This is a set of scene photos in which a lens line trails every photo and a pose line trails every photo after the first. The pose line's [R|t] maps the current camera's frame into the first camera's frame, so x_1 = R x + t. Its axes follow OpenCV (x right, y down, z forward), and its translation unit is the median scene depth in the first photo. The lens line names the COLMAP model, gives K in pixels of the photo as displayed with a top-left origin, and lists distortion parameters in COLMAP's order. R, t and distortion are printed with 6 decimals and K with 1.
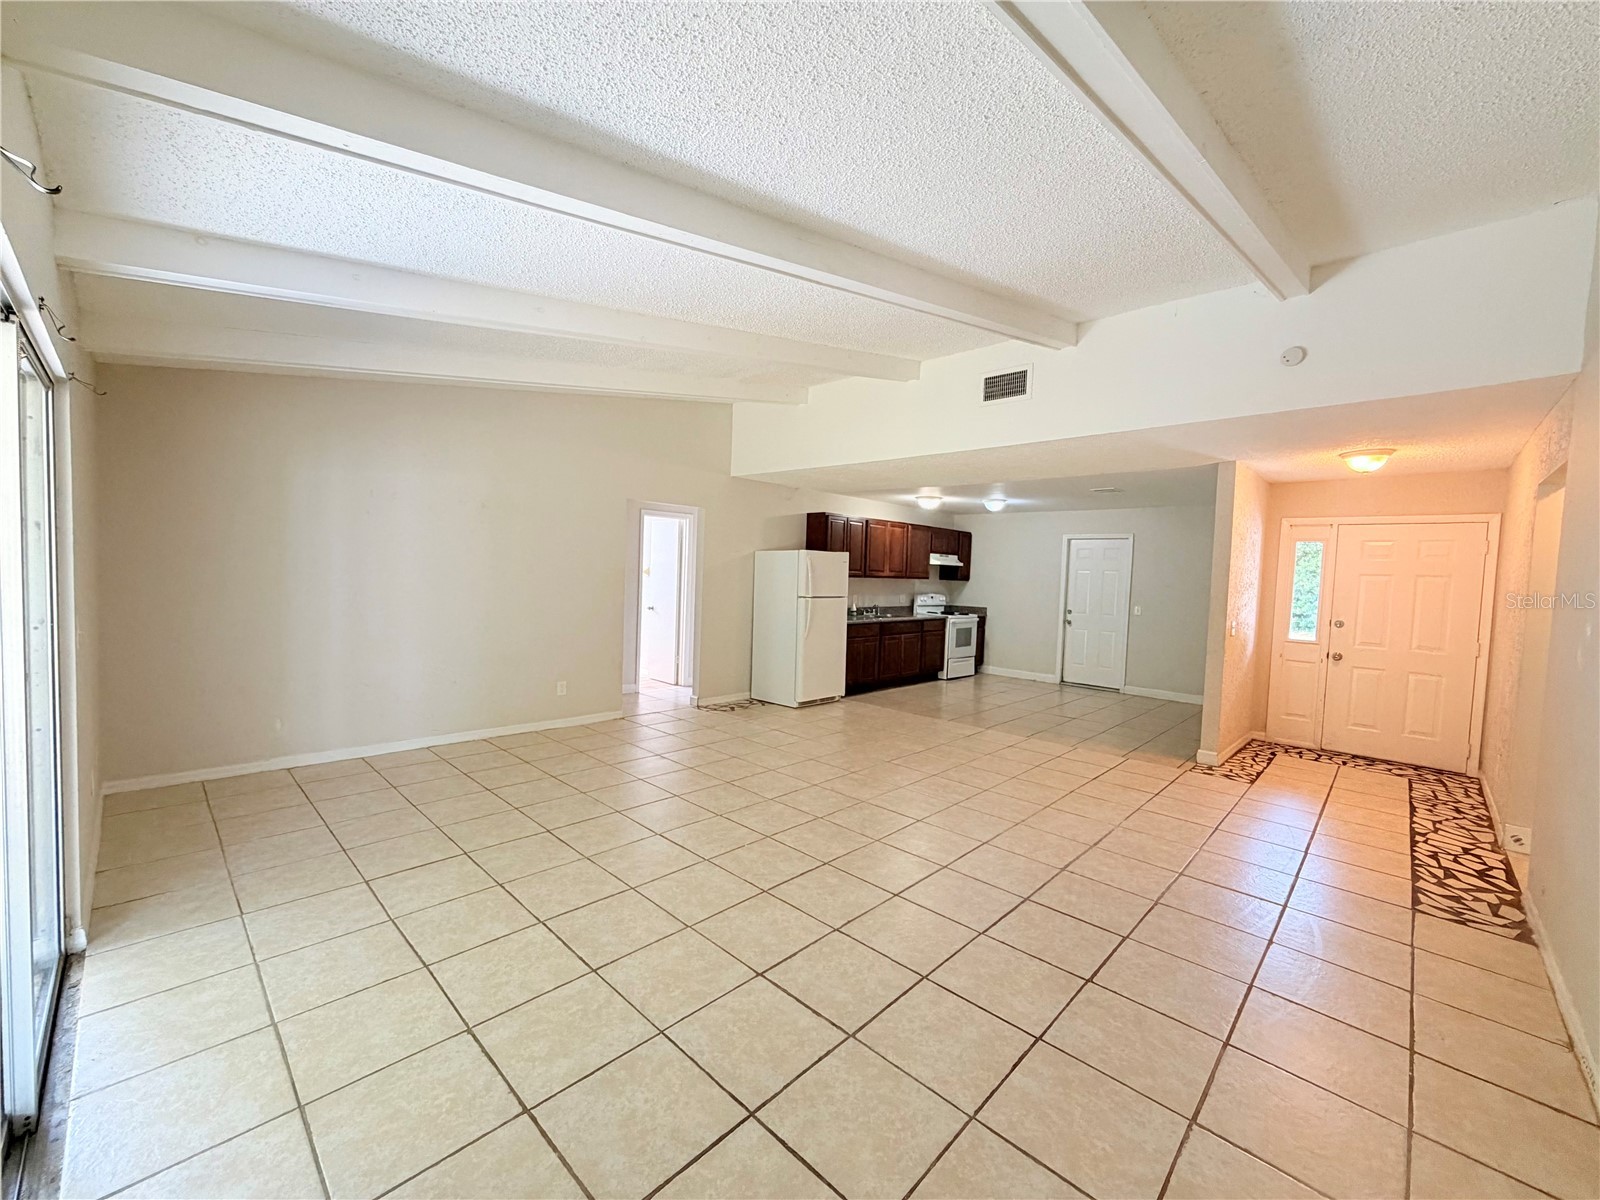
lens RADIAL K [[638.4, 0, 796.4], [0, 638.4, 601.8], [0, 0, 1]] dist [-0.000216, -0.000193]
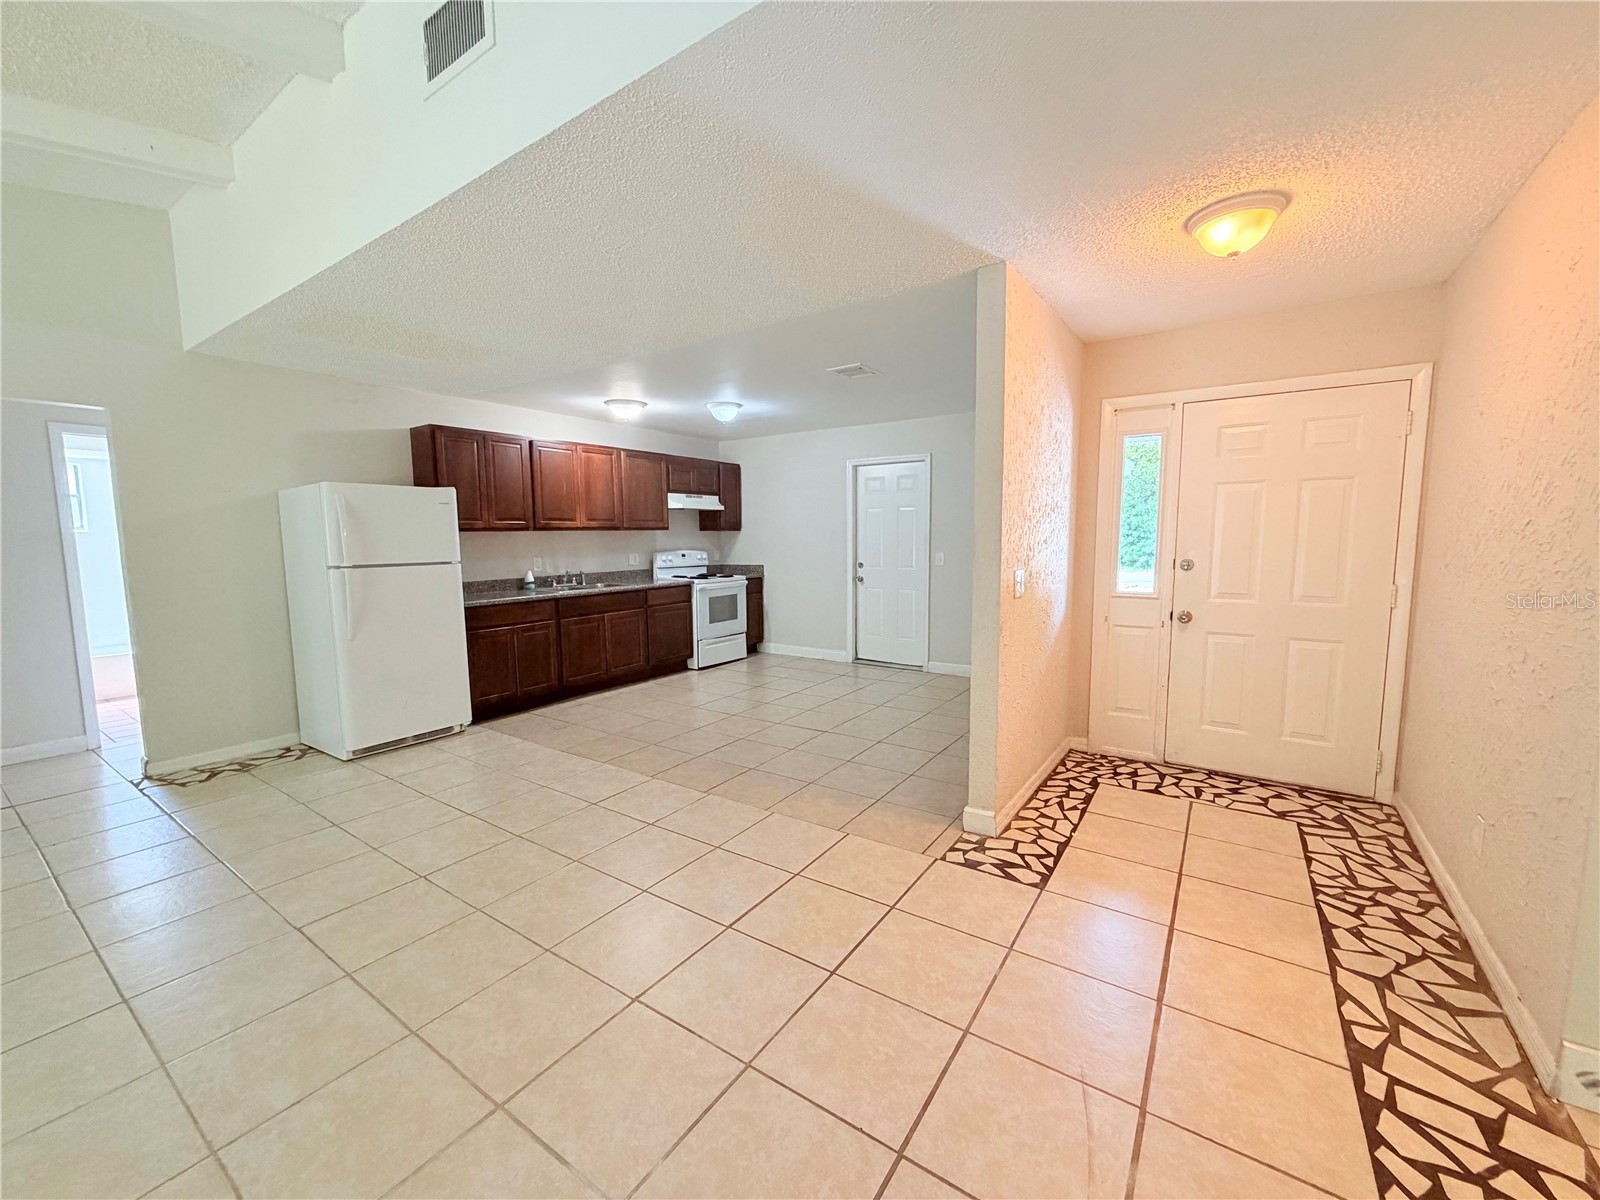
lens RADIAL K [[638.4, 0, 796.4], [0, 638.4, 601.8], [0, 0, 1]] dist [-0.000216, -0.000193]
pose [[0.985395, -0.062816, 0.158273, 0.297144], [0.053204, 0.996514, 0.064252, 0.008023], [-0.161758, -0.054893, 0.985303, 0.354356]]
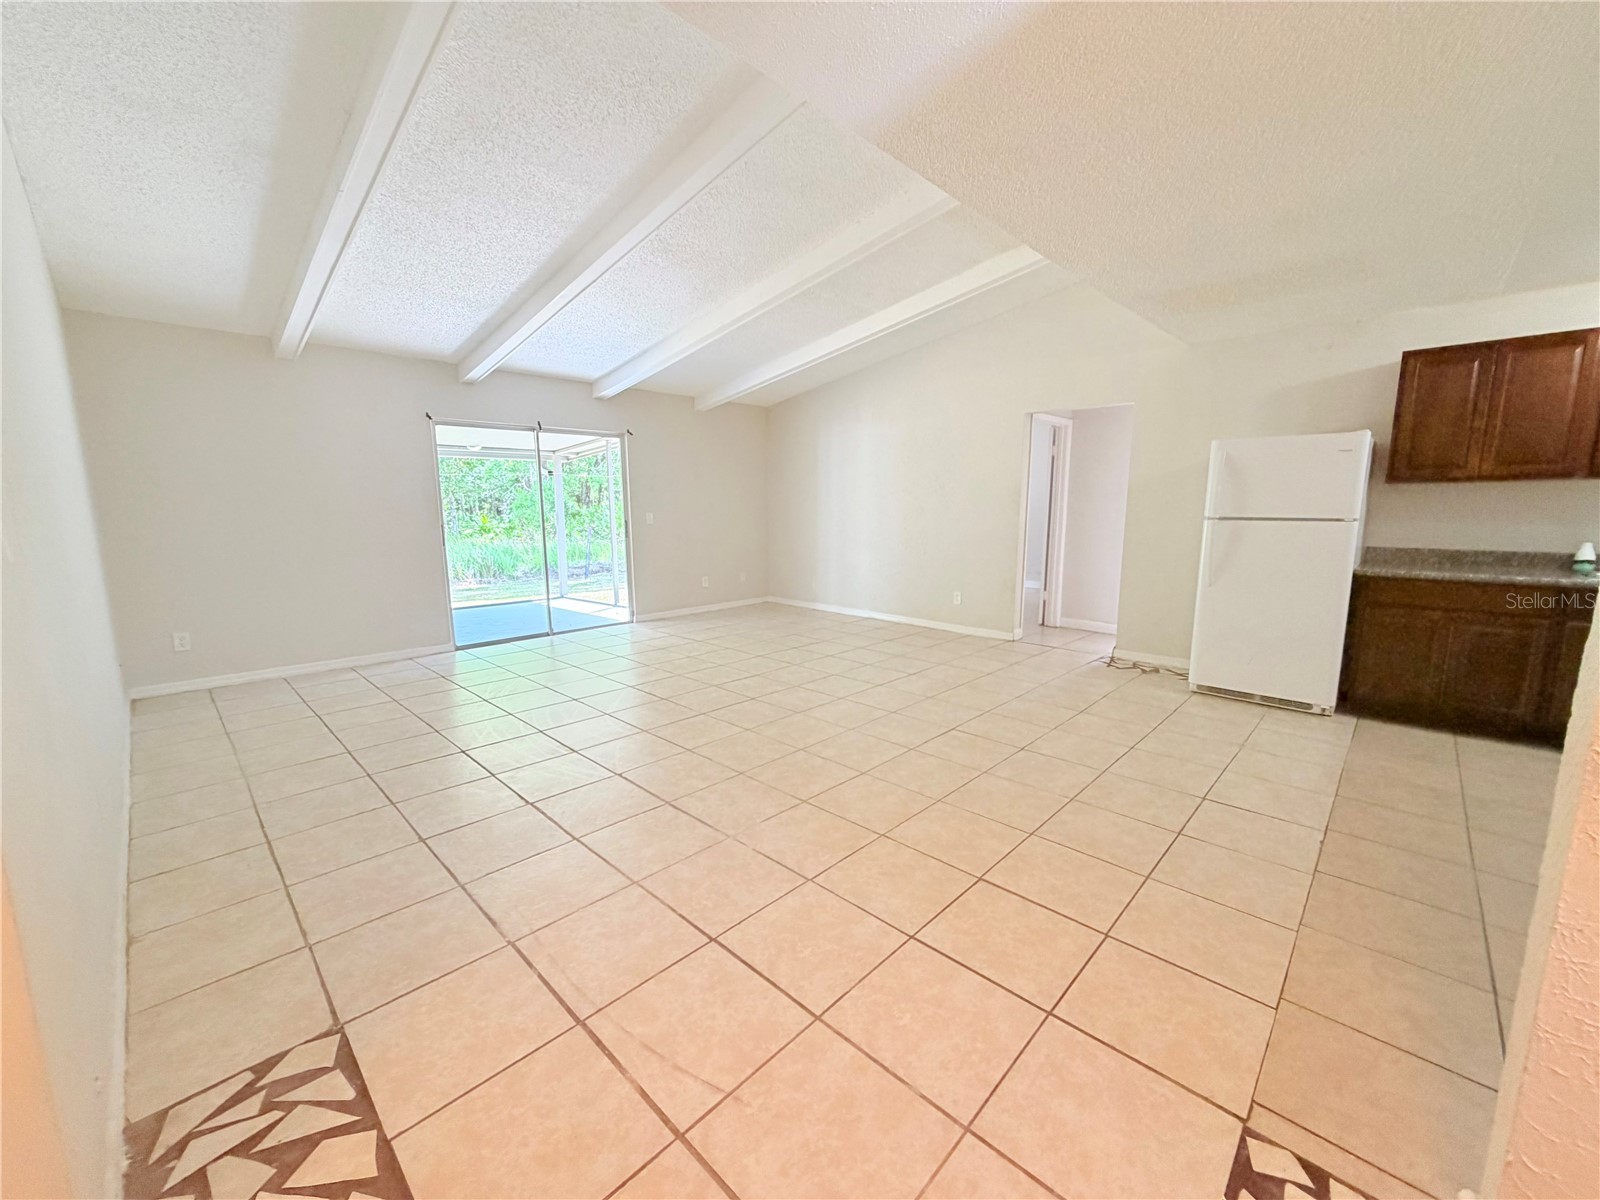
lens RADIAL K [[638.4, 0, 796.4], [0, 638.4, 601.8], [0, 0, 1]] dist [-0.000216, -0.000193]
pose [[-0.003735, 0.117256, -0.993095, 0.596745], [-0.043368, 0.992148, 0.117307, 0.016847], [0.999052, 0.043507, 0.001379, 0.559596]]
